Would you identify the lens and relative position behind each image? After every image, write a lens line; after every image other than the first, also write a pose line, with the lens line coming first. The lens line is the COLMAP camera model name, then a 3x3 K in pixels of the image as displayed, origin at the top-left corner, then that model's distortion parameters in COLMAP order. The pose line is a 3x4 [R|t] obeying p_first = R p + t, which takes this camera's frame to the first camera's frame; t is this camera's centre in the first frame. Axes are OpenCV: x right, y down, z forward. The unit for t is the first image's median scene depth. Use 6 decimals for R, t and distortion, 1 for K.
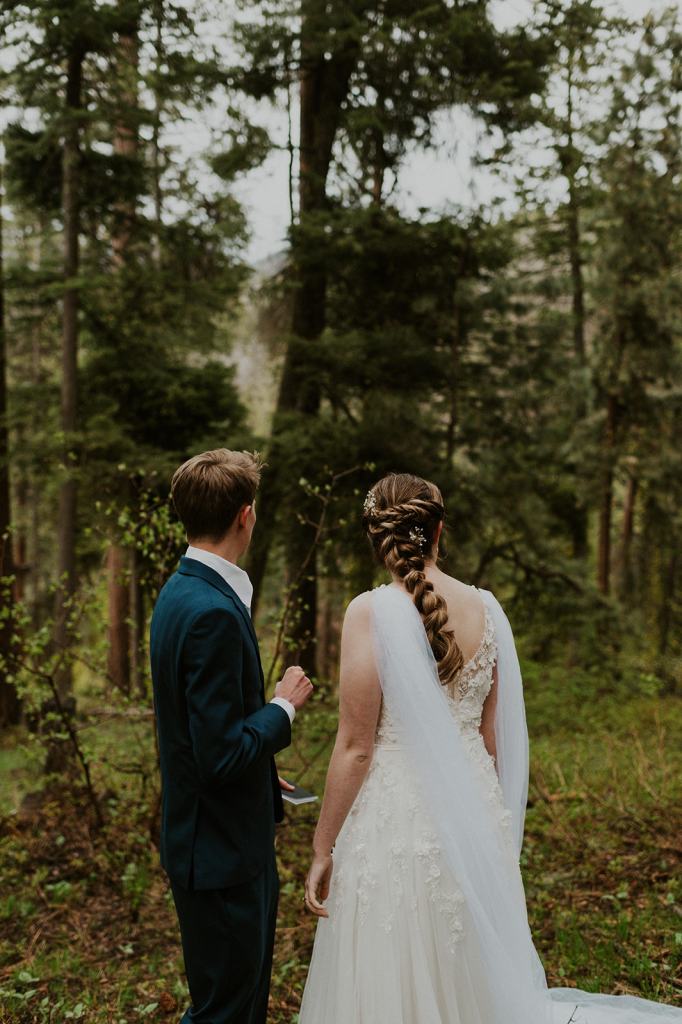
lens RADIAL K [[1124.4, 0, 356.7], [0, 1124.4, 542.9], [0, 0, 1]] dist [0.004371, 0.013169]
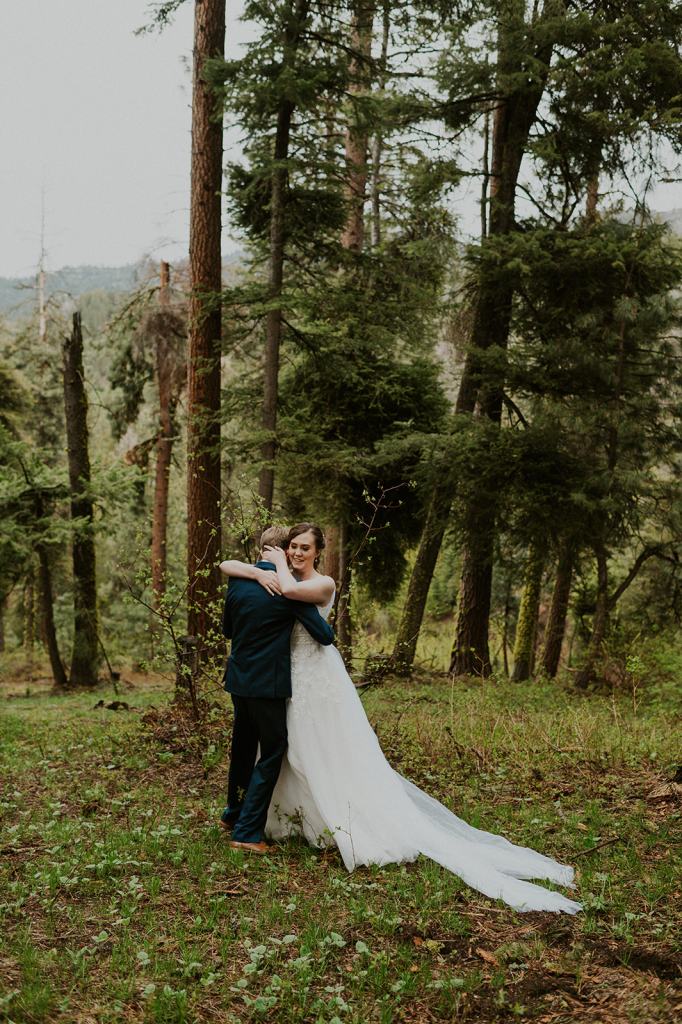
lens RADIAL K [[1268.6, 0, 363.4], [0, 1268.6, 583.2], [0, 0, 1]] dist [-0.003886, 0.005768]
pose [[0.964283, 0.065335, -0.256688, 0.178052], [-0.052135, 0.996960, 0.057907, -0.017110], [0.259691, -0.042456, 0.964758, -0.245683]]
